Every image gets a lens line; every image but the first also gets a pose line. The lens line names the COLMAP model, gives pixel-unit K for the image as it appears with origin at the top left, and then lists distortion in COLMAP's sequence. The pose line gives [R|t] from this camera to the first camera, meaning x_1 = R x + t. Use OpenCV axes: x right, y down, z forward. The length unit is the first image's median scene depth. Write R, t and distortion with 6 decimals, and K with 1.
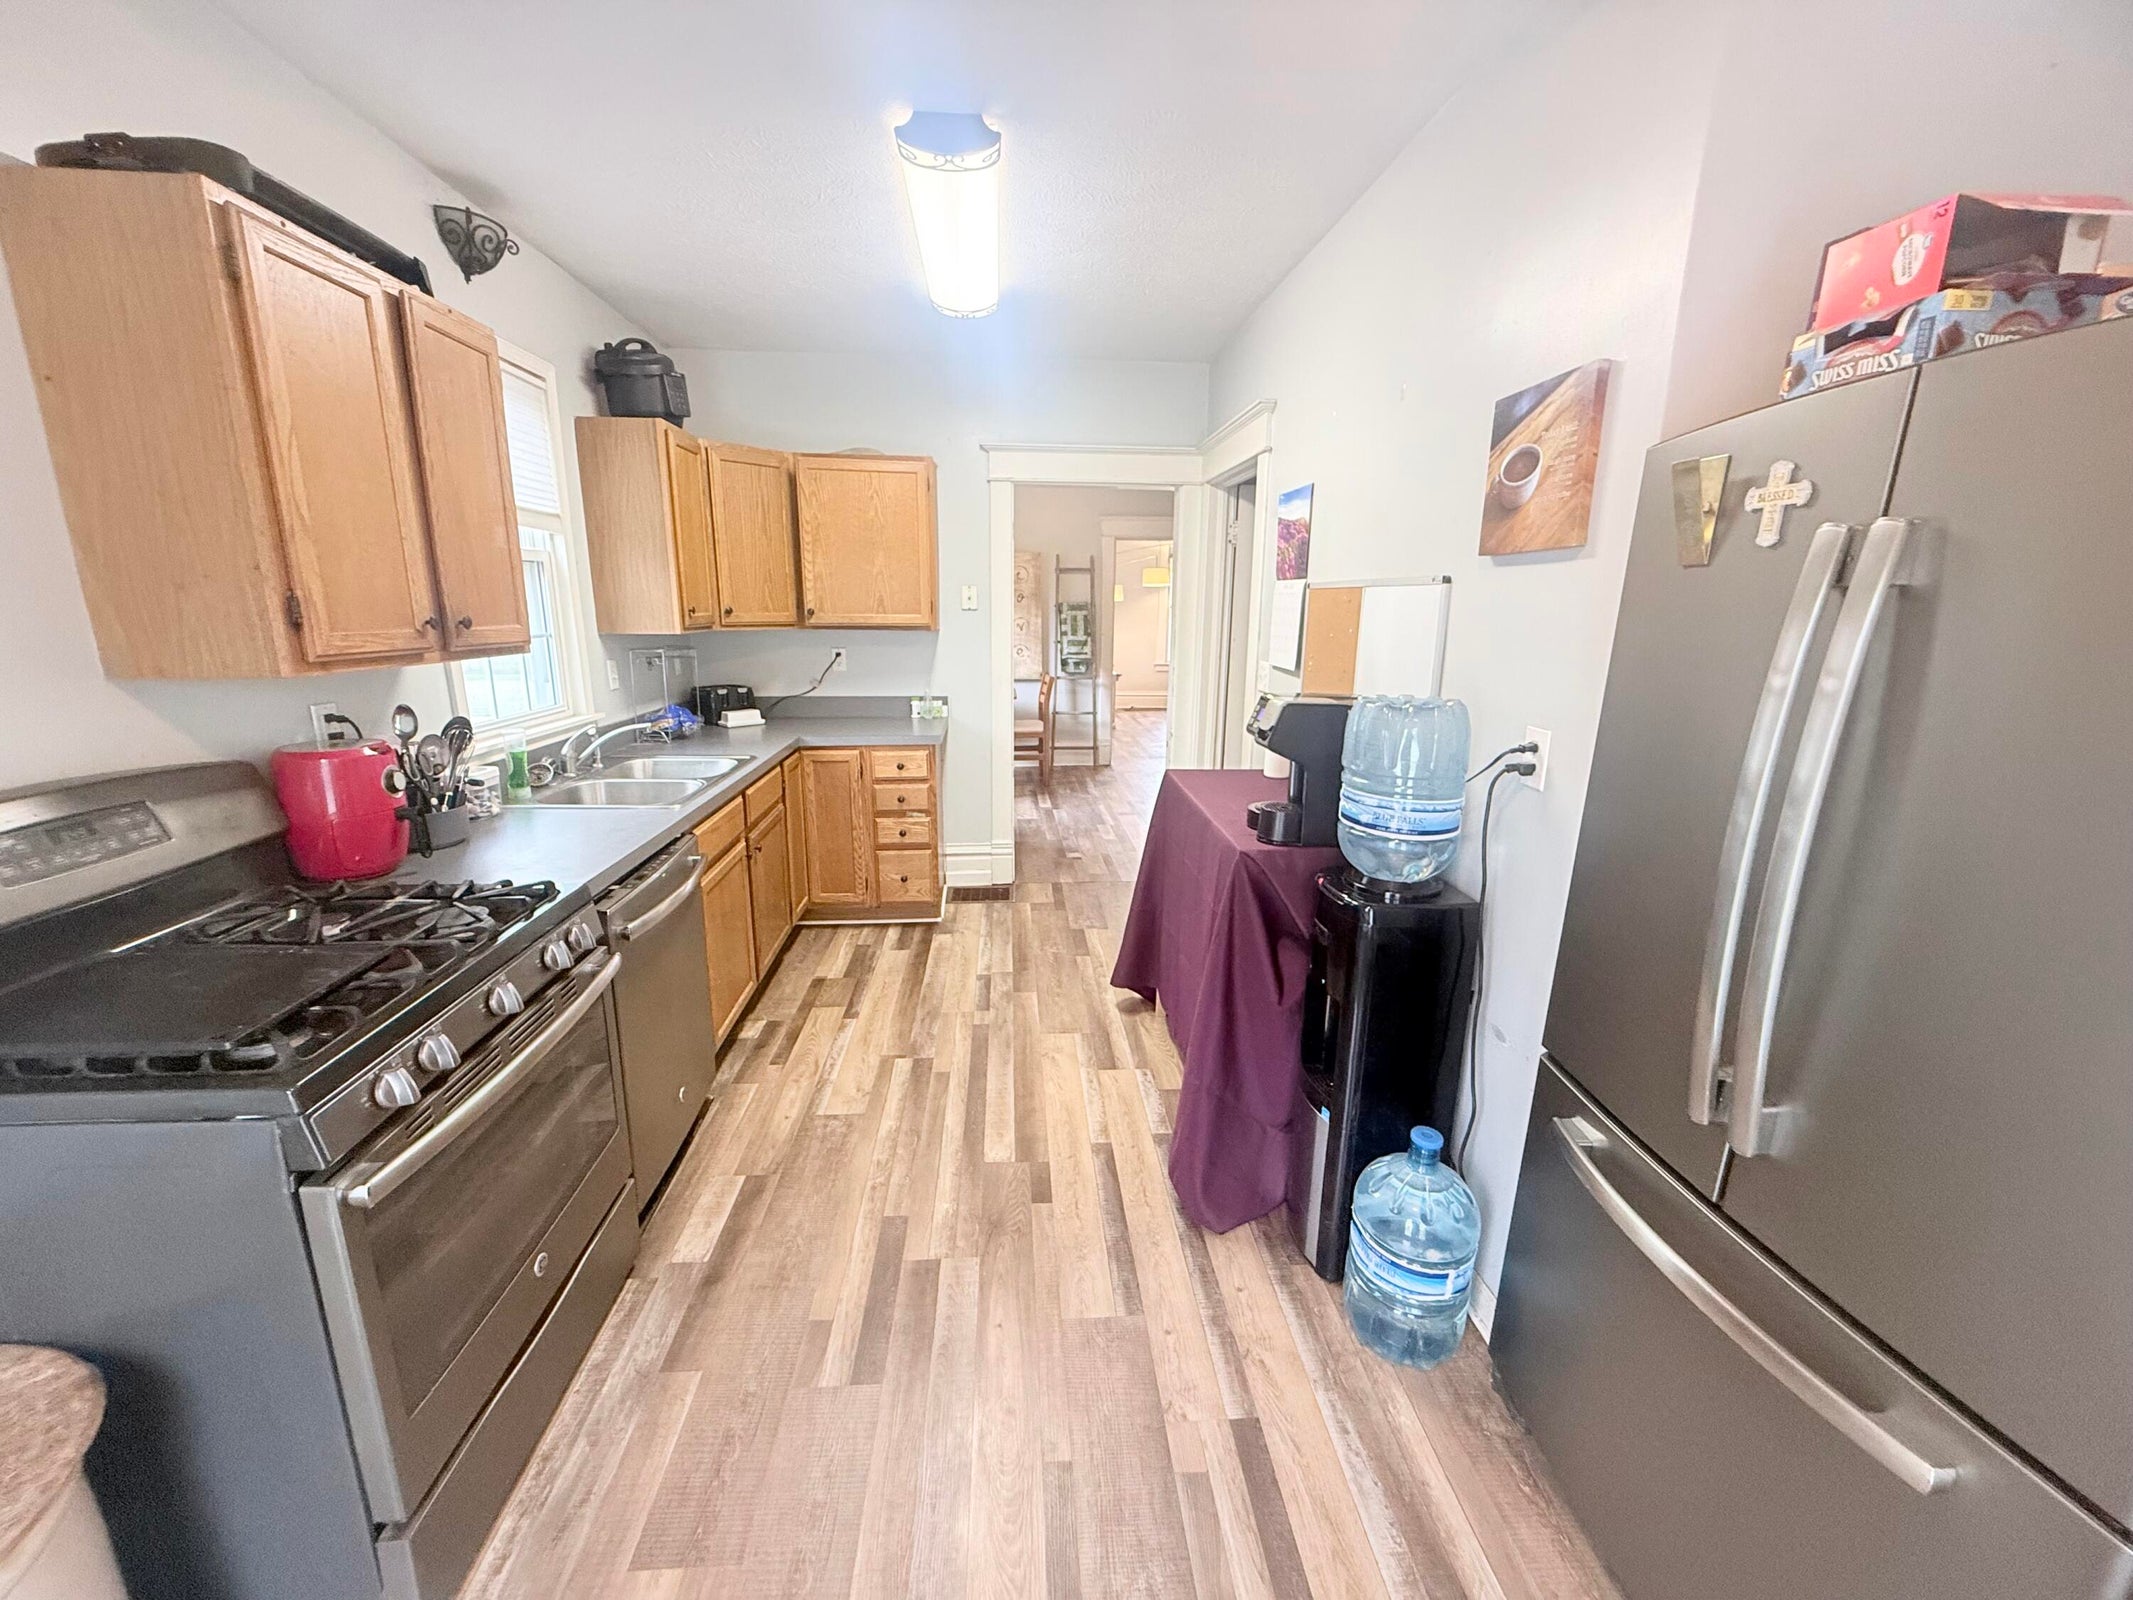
lens RADIAL K [[849.0, 0, 1066.8], [0, 849.0, 798.0], [0, 0, 1]] dist [-0.000683, -0.000306]
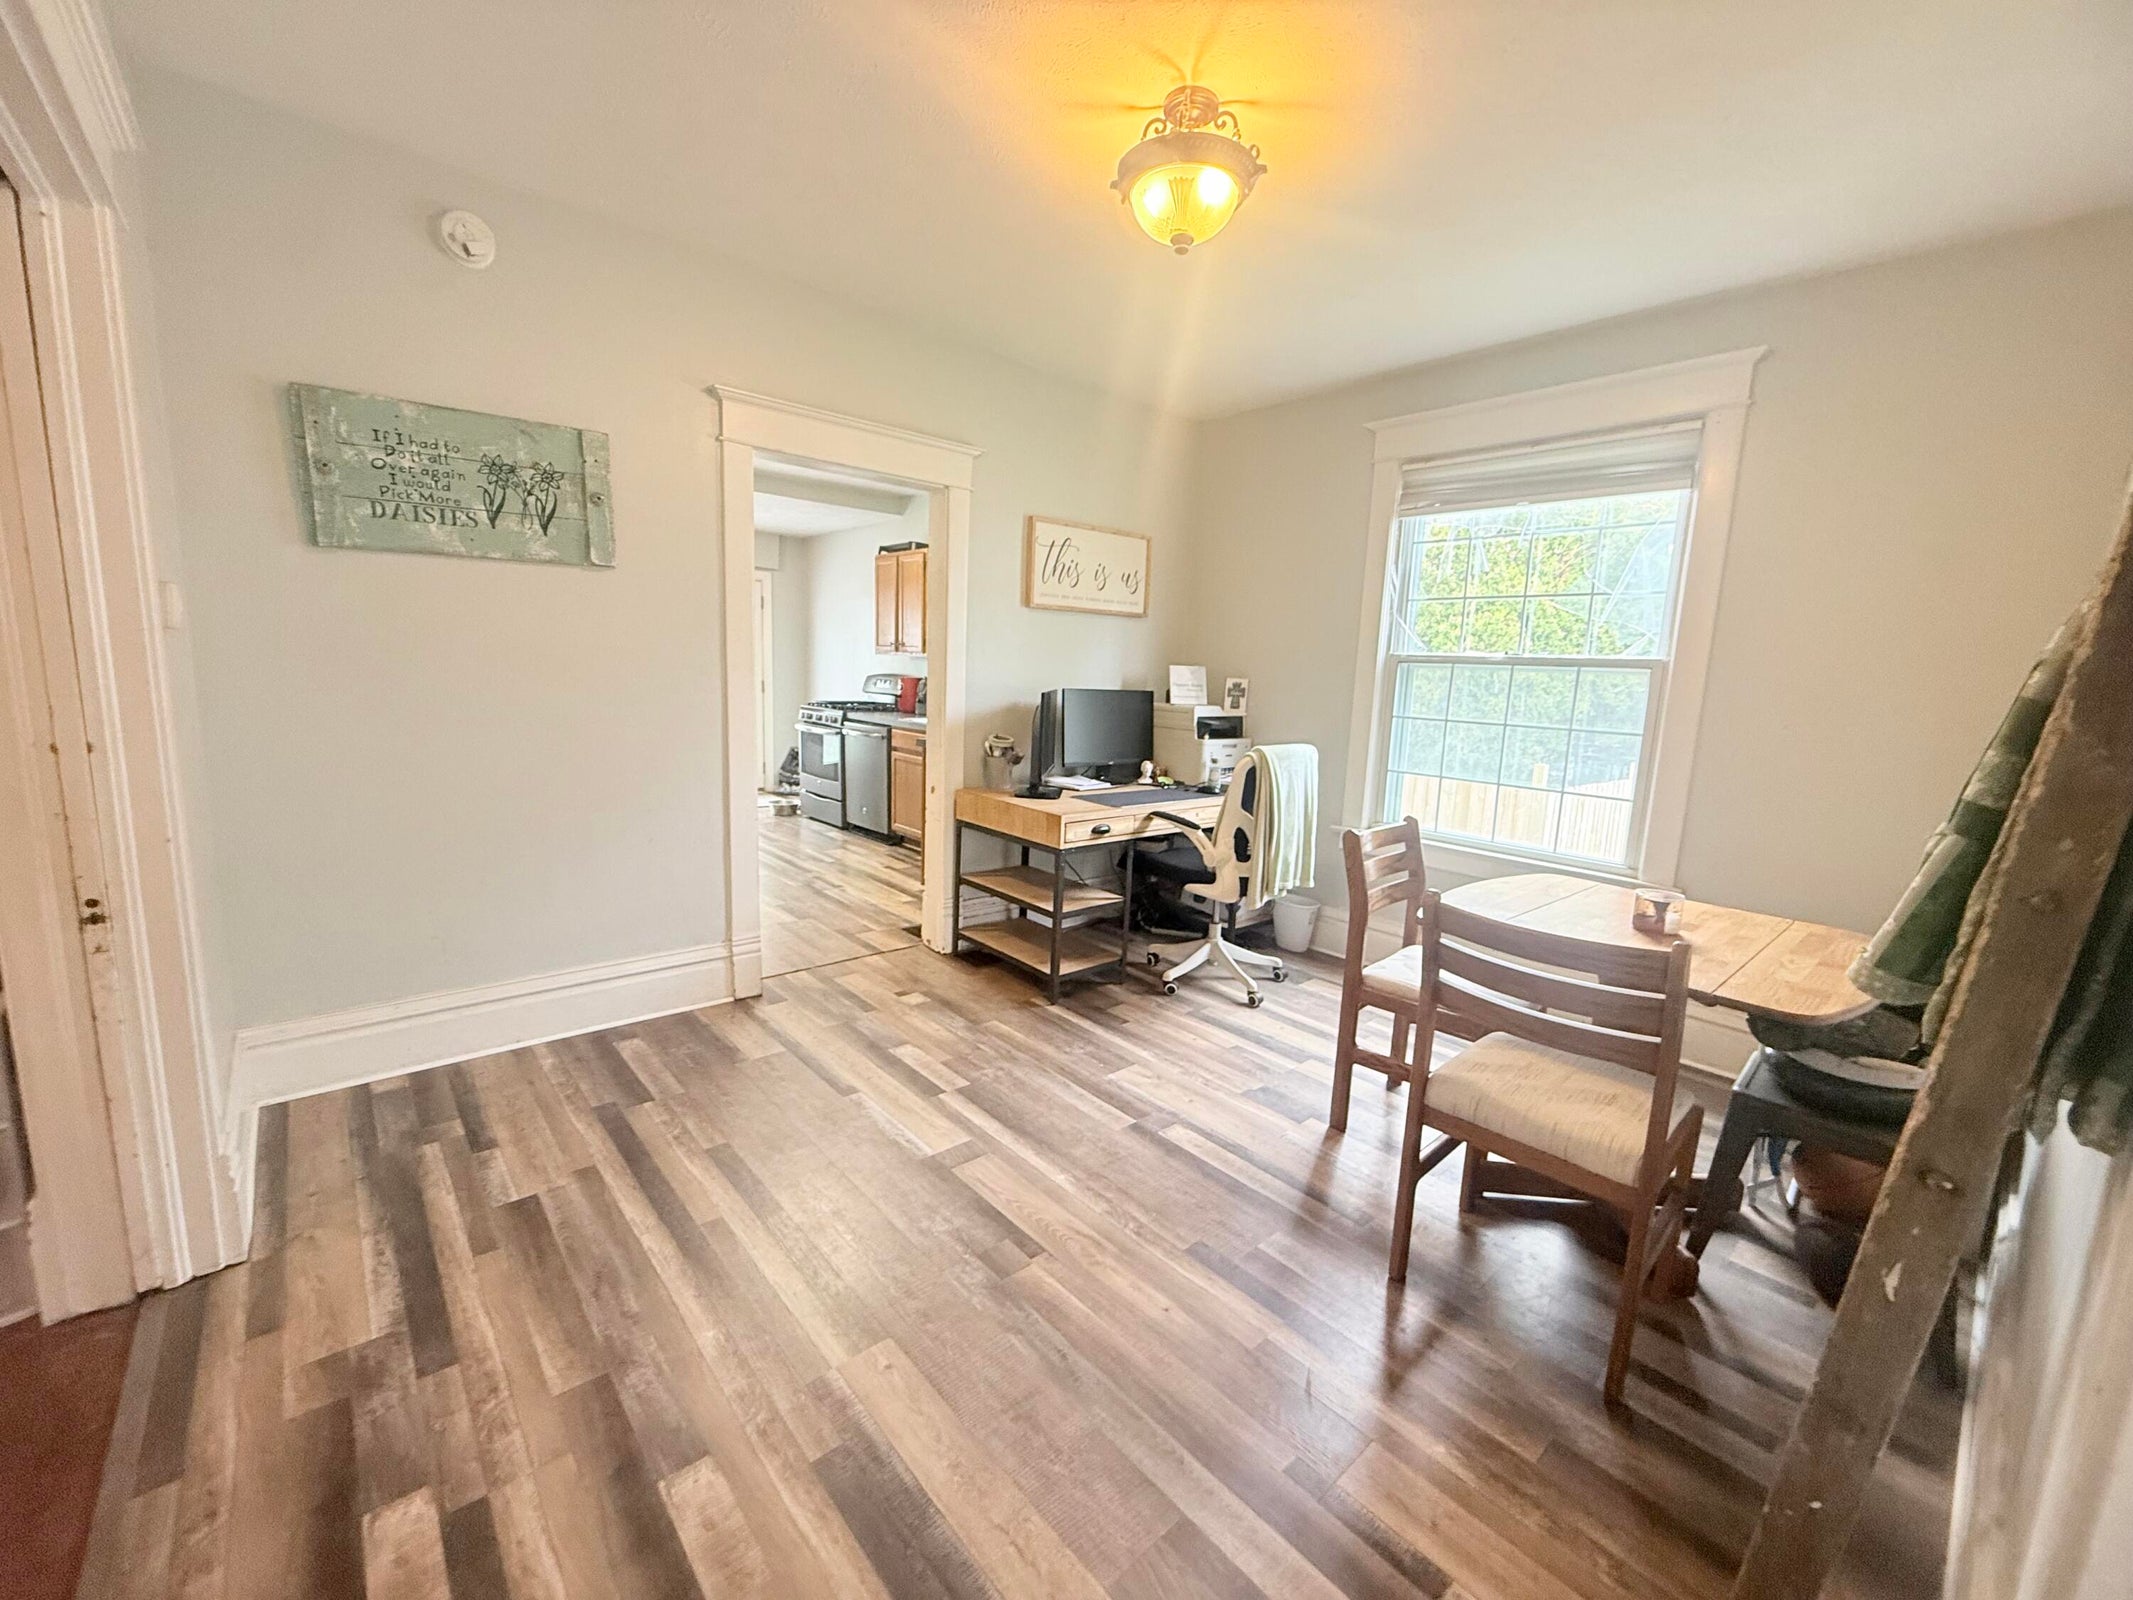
lens RADIAL K [[849.0, 0, 1068.2], [0, 849.0, 796.9], [0, 0, 1]] dist [-0.000683, -0.000306]
pose [[-0.799749, 0.048728, -0.598354, 0.511909], [-0.182212, 0.929979, 0.319276, -0.530573], [0.572015, 0.364368, -0.734871, 2.562102]]
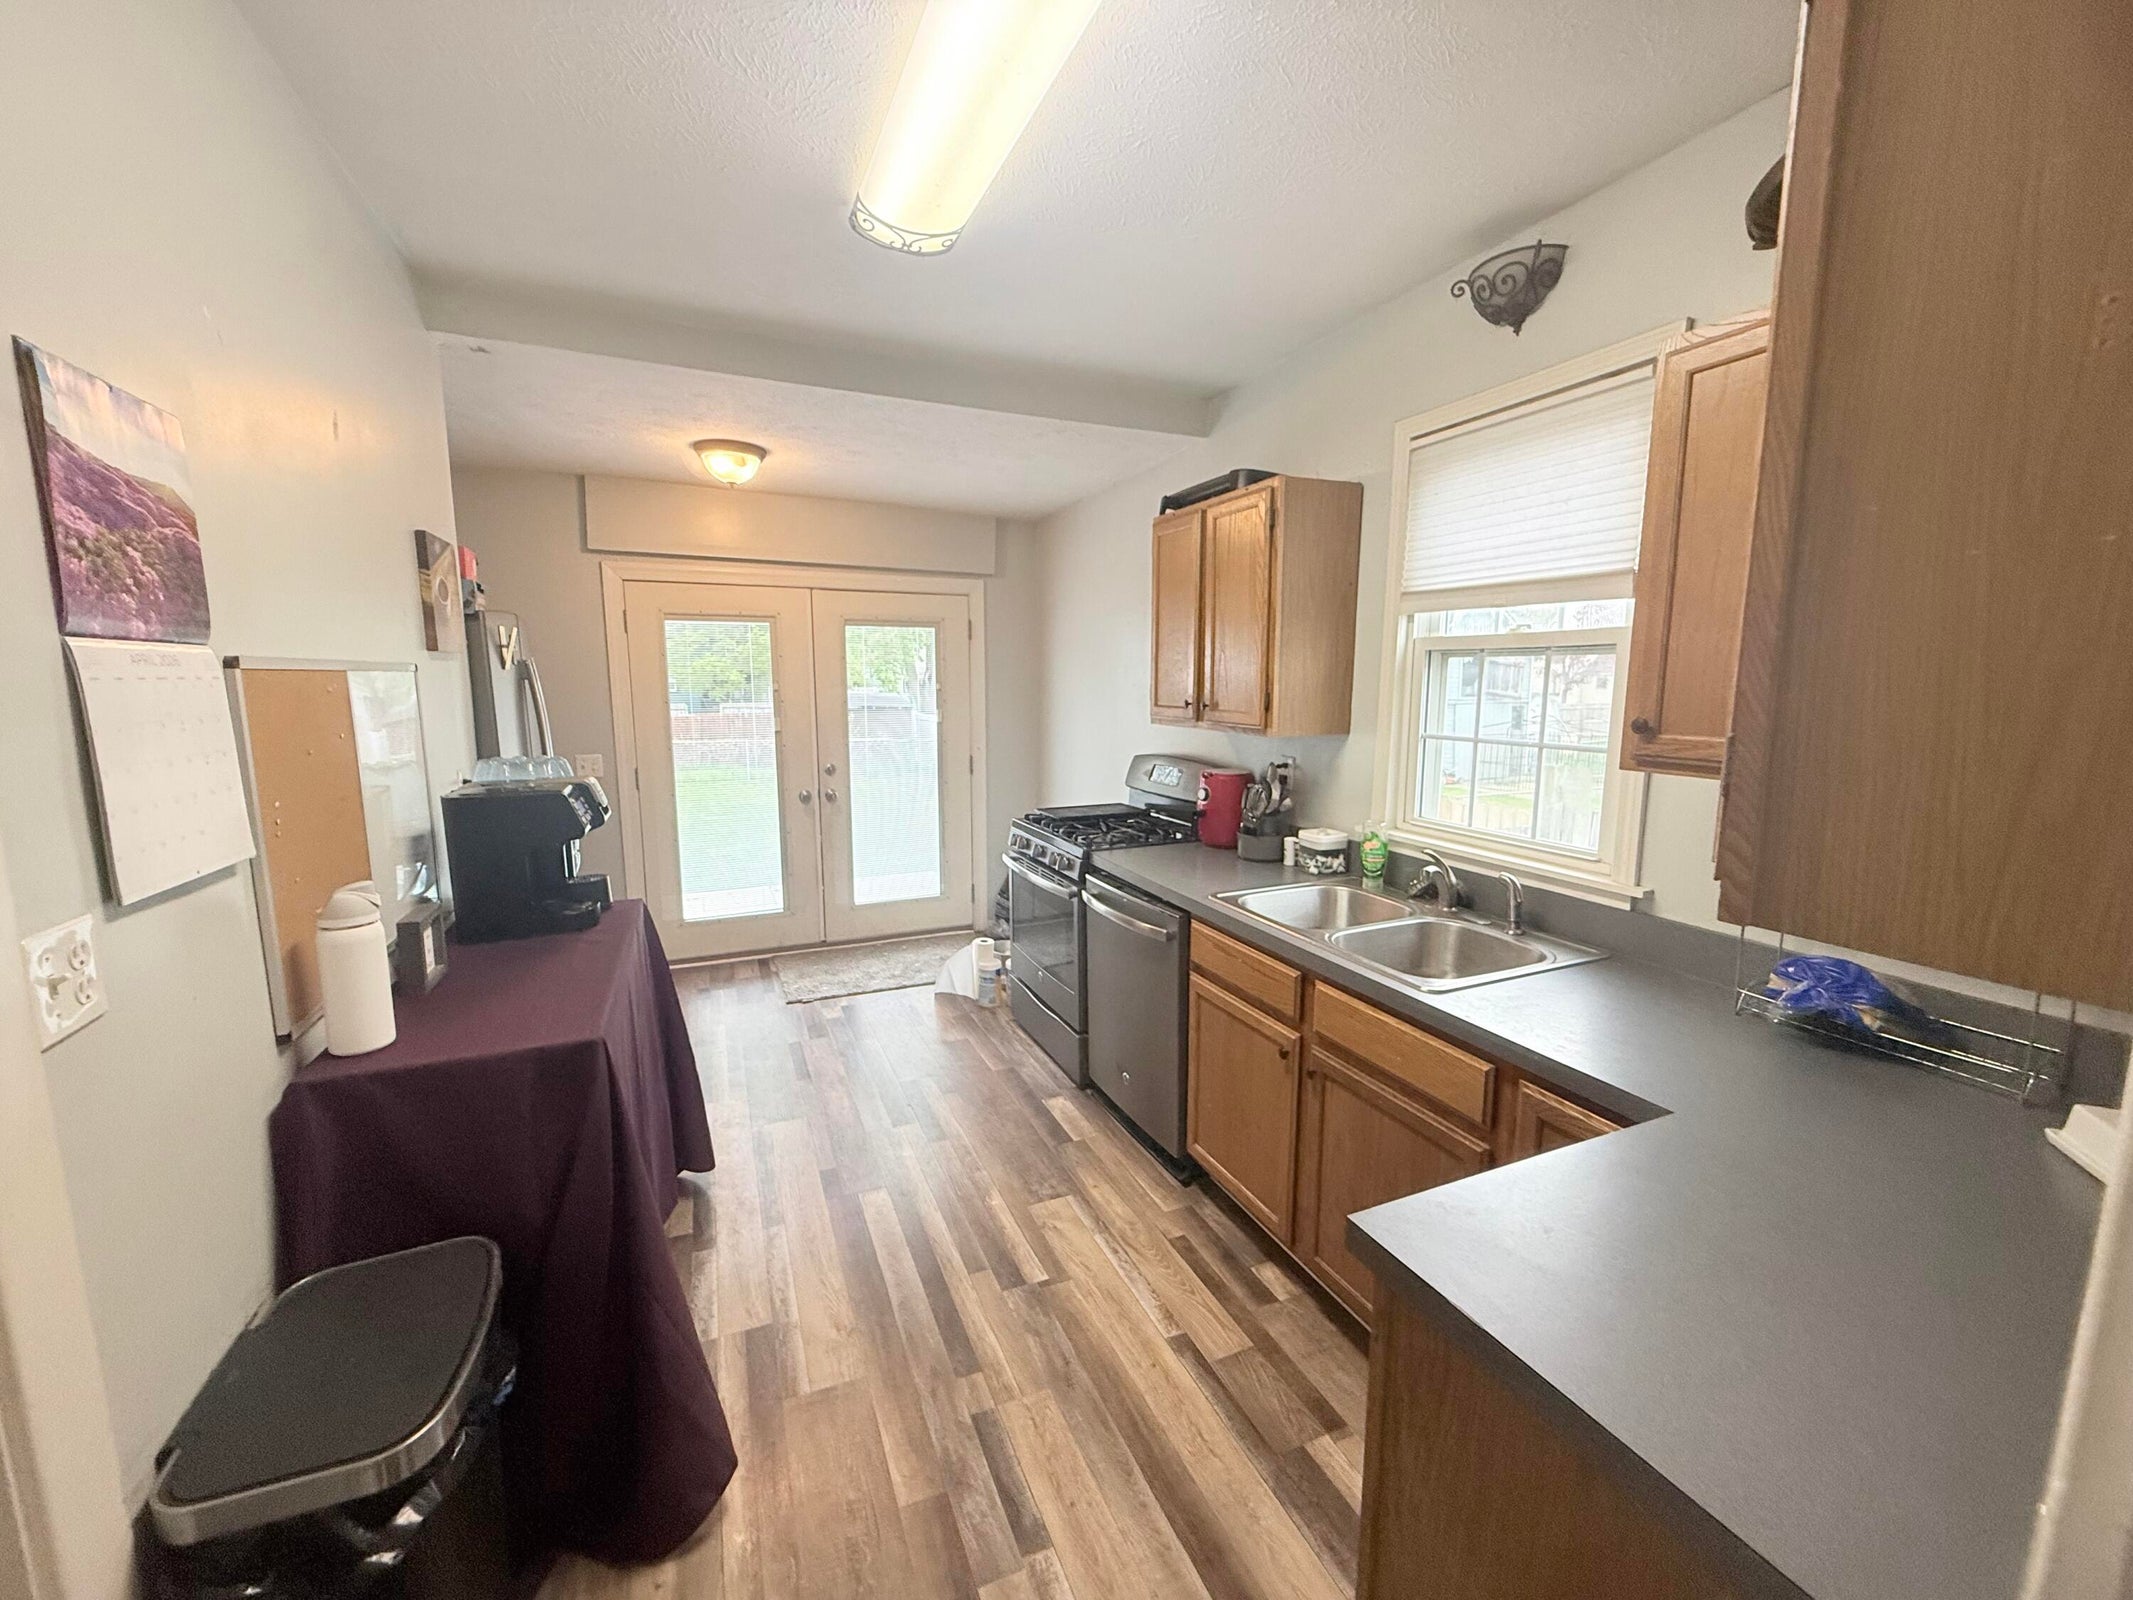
lens RADIAL K [[849.0, 0, 1073.3], [0, 849.0, 804.1], [0, 0, 1]] dist [-0.000683, -0.000306]
pose [[-0.943382, 0.034797, -0.329880, 0.016715], [-0.087496, 0.933159, 0.348652, -0.345361], [0.319962, 0.357775, -0.877281, 1.445882]]
